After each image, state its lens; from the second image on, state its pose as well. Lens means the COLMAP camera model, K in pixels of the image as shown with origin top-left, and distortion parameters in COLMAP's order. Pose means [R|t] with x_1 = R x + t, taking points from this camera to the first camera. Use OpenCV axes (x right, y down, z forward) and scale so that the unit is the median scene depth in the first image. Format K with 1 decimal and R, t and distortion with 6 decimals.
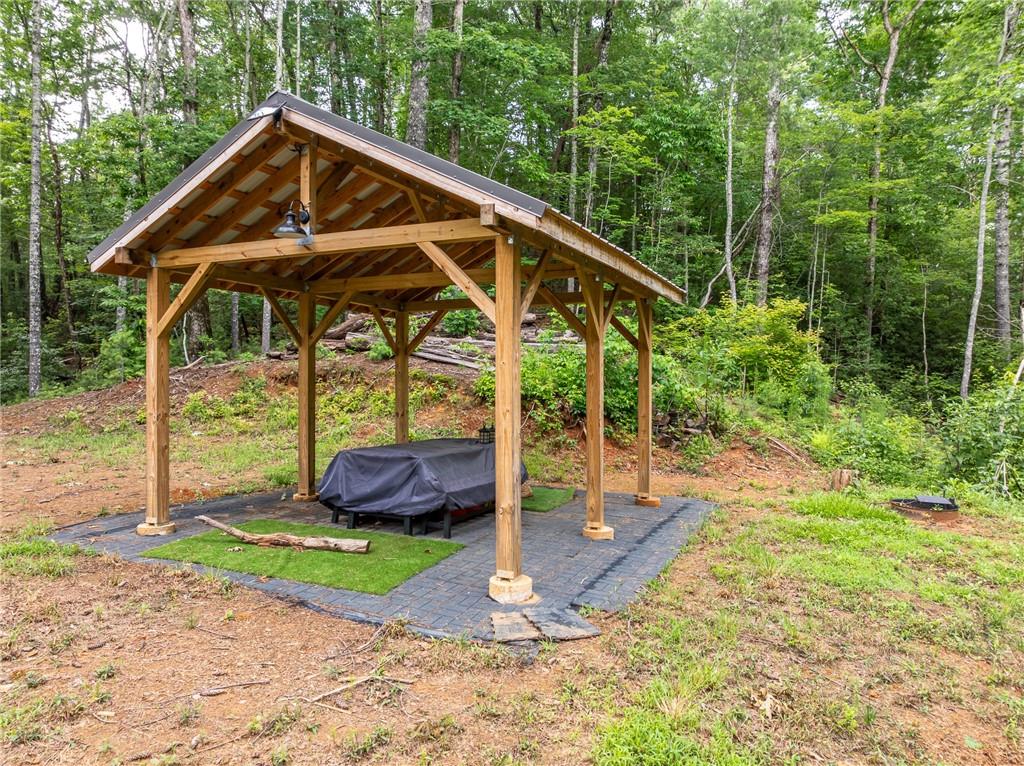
lens RADIAL K [[721.7, 0, 512.0], [0, 721.7, 383.0], [0, 0, 1]] dist [-0.009263, -0.001743]
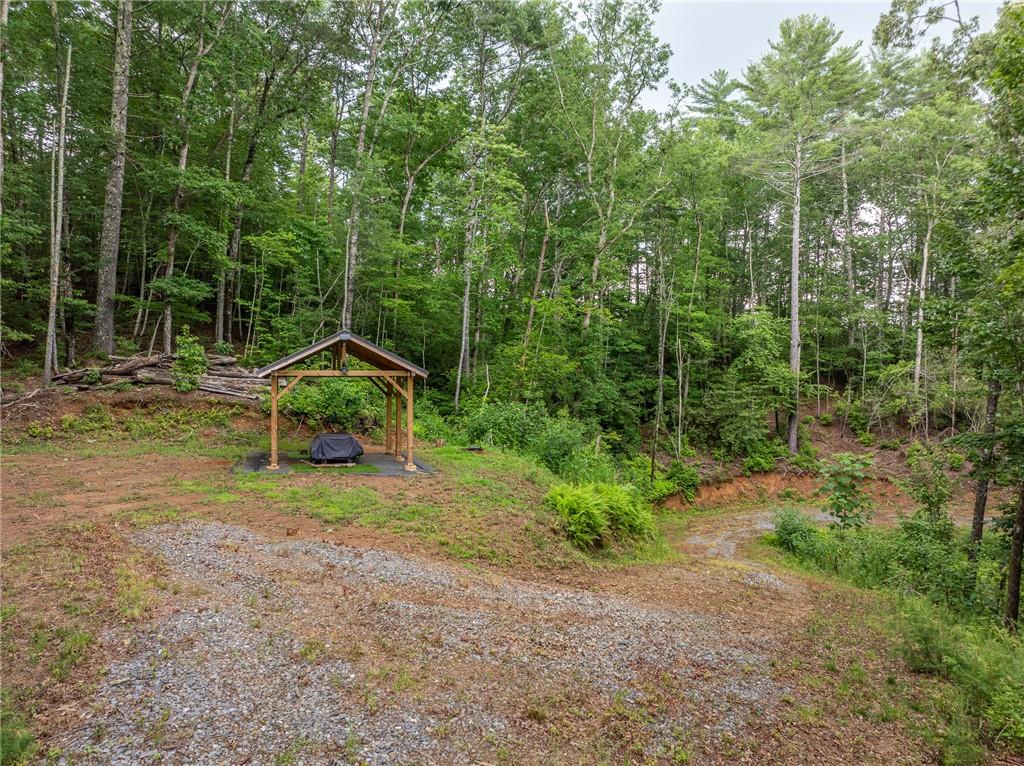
lens RADIAL K [[721.7, 0, 512.0], [0, 721.7, 383.0], [0, 0, 1]] dist [-0.009263, -0.001743]
pose [[0.767039, 0.001691, 0.641599, -1.129796], [0.000184, 0.999996, -0.002855, -0.082021], [-0.641601, 0.002308, 0.767035, -1.278130]]
